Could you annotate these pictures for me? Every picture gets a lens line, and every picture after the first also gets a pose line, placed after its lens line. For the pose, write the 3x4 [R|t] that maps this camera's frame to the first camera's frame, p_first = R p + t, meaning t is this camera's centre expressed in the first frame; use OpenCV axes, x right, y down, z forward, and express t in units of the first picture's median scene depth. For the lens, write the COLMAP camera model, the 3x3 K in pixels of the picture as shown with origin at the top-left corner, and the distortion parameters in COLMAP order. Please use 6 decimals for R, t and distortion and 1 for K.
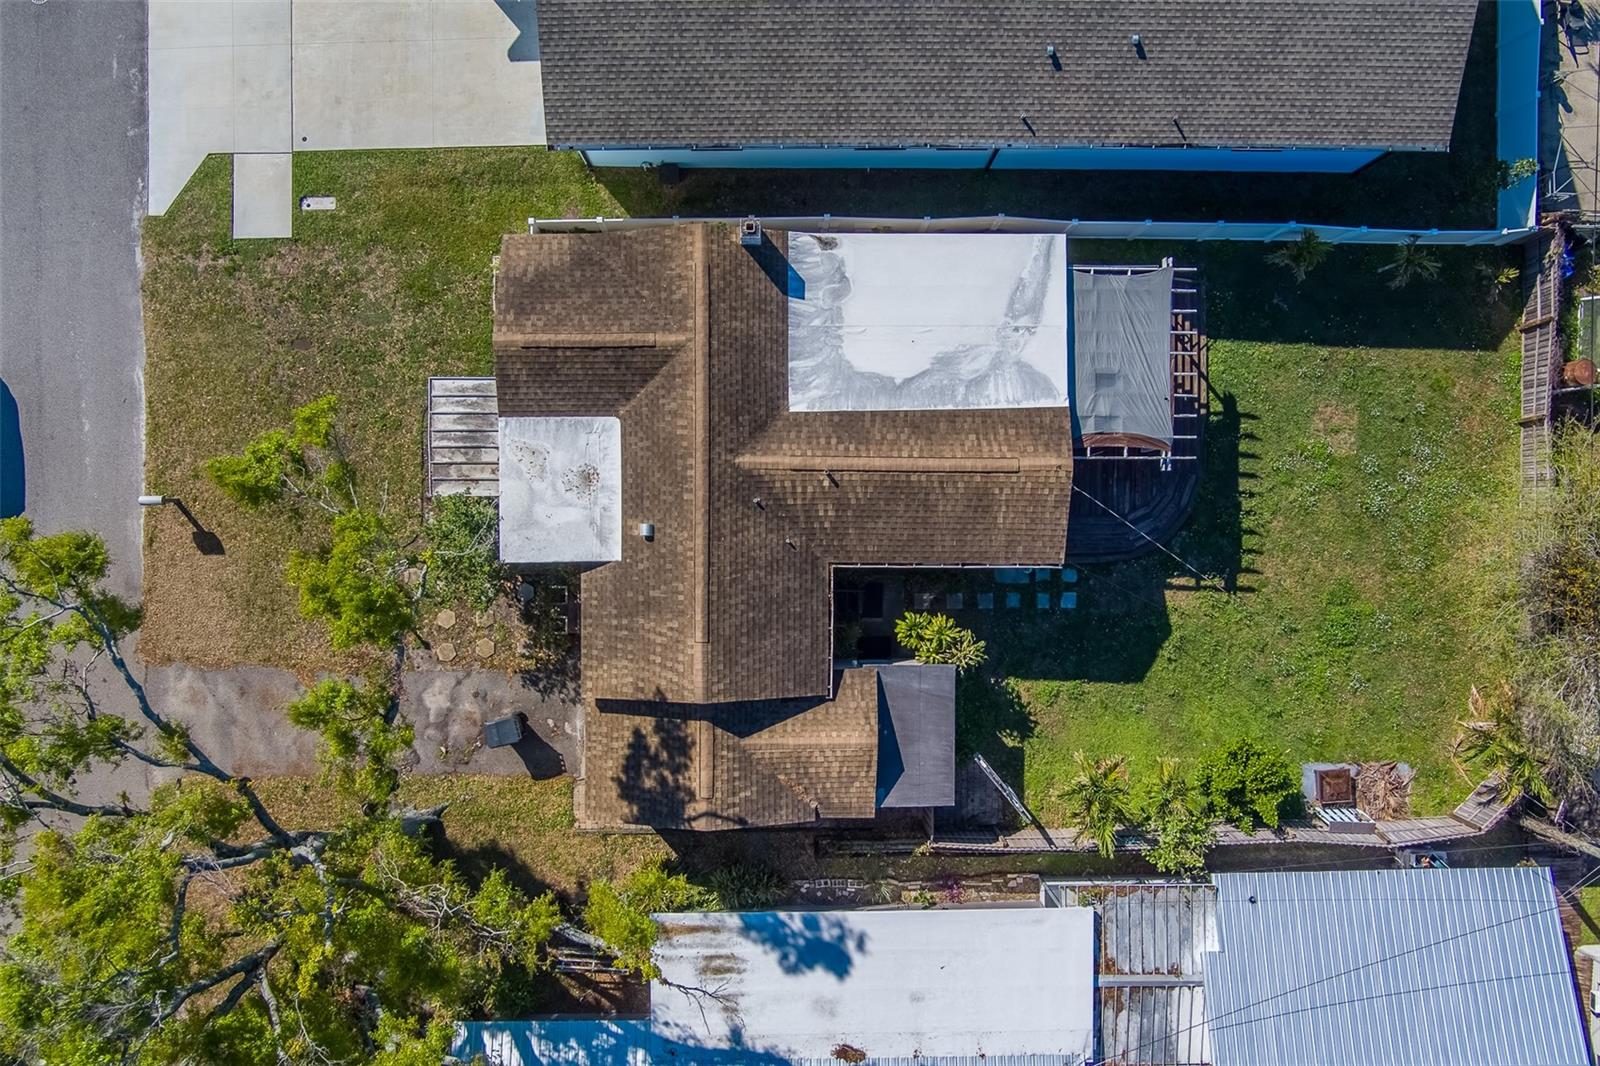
lens RADIAL K [[1356.6, 0, 799.9], [0, 1356.6, 529.1], [0, 0, 1]] dist [-0.037440, -0.003467]
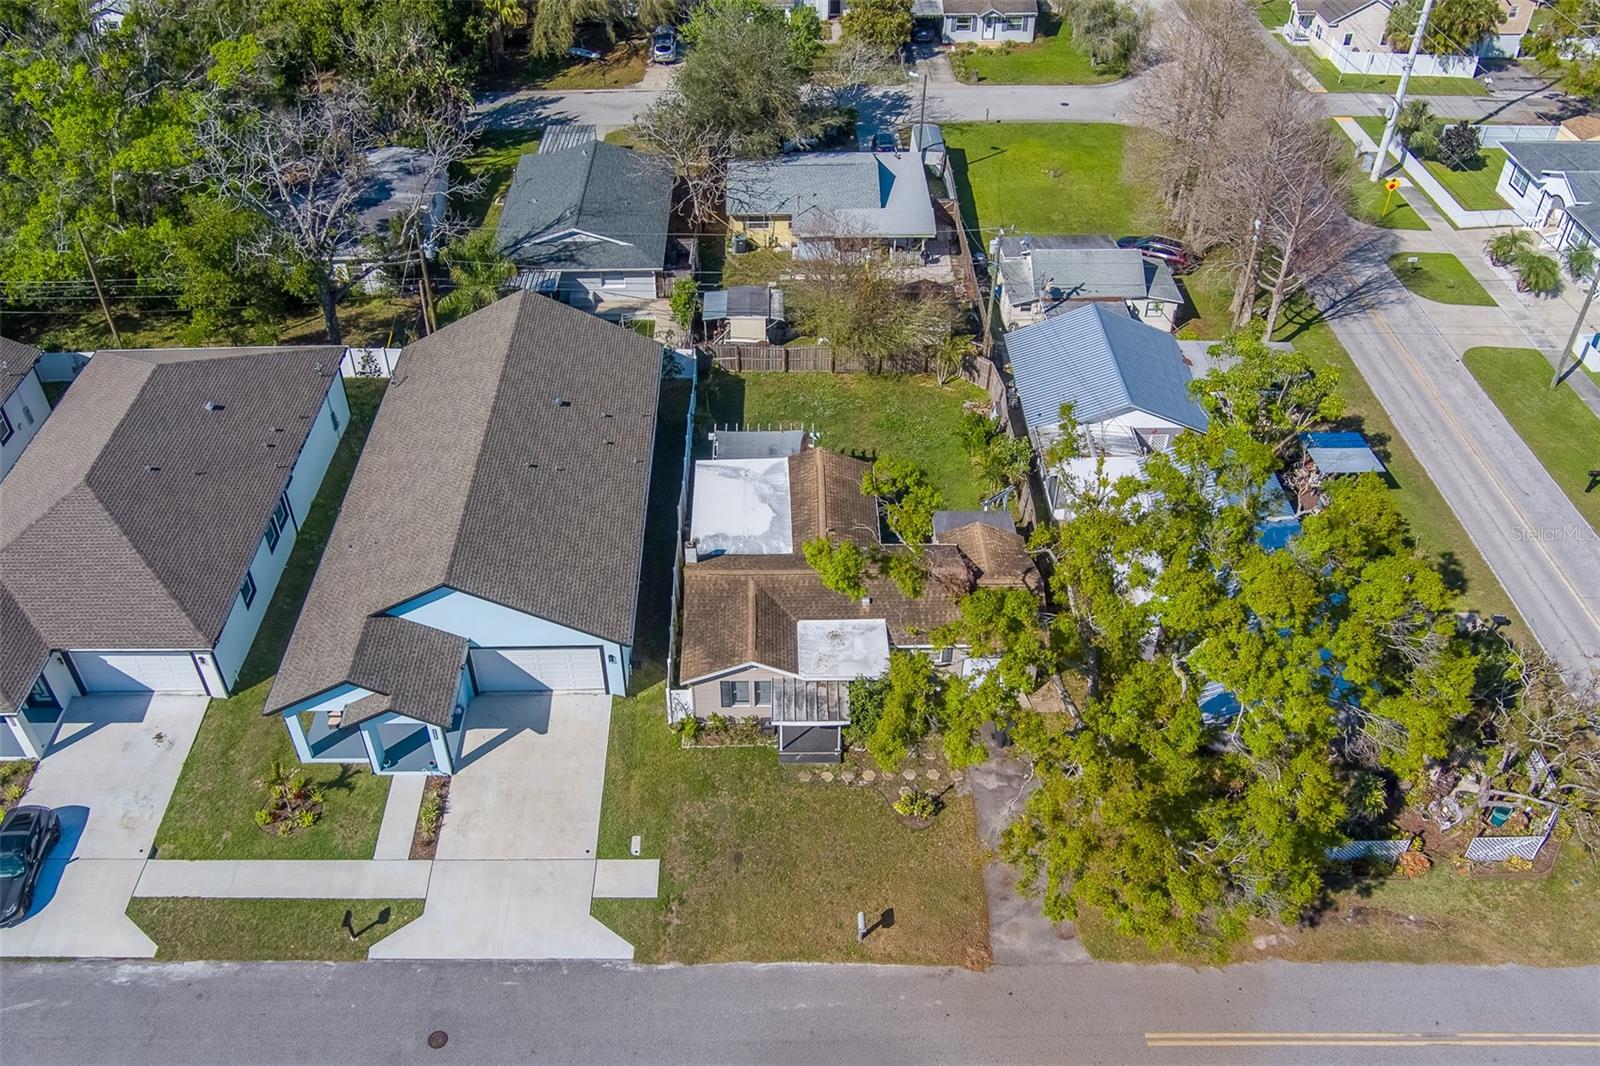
lens RADIAL K [[1356.6, 0, 798.4], [0, 1356.6, 531.9], [0, 0, 1]] dist [-0.037440, -0.003467]
pose [[-0.013556, -0.637517, 0.770317, -1.206824], [0.999871, -0.015301, 0.004932, -0.080128], [0.008642, 0.770284, 0.637642, -0.108311]]
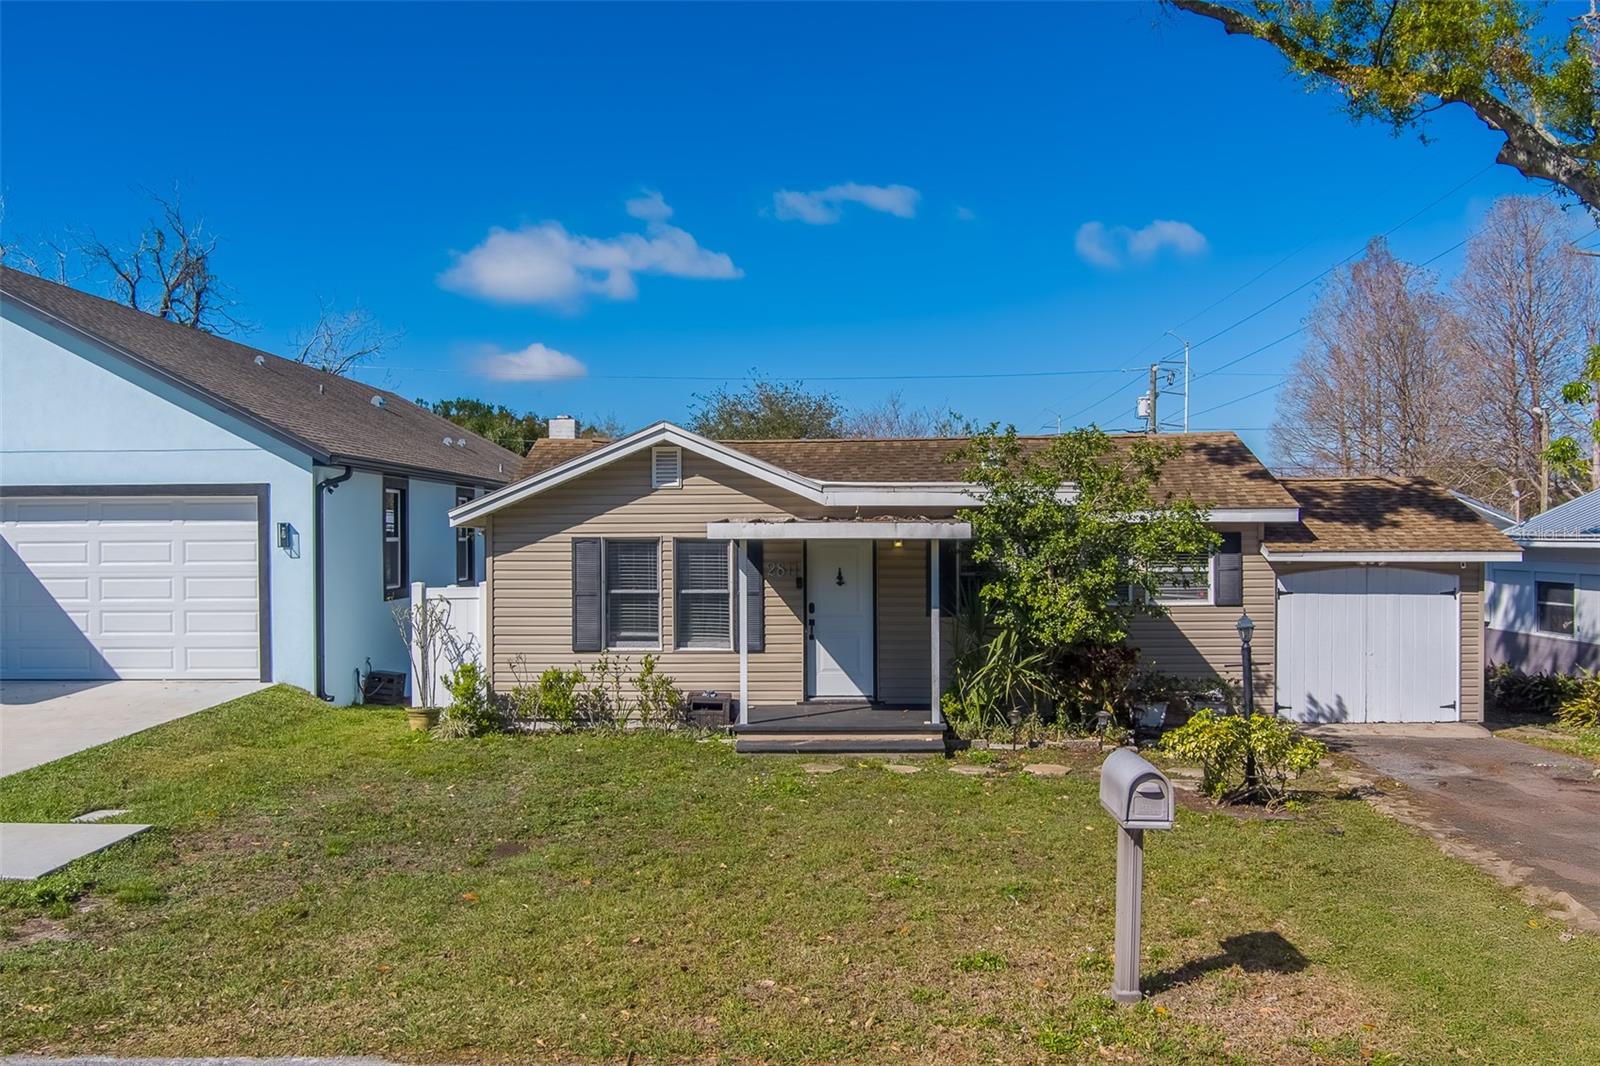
lens RADIAL K [[1356.6, 0, 809.9], [0, 1356.6, 533.1], [0, 0, 1]] dist [-0.037440, -0.003467]
pose [[0.022610, -0.030032, 0.999293, -0.673284], [0.999735, 0.004917, -0.022472, -0.064408], [-0.004238, 0.999537, 0.030135, 0.917147]]
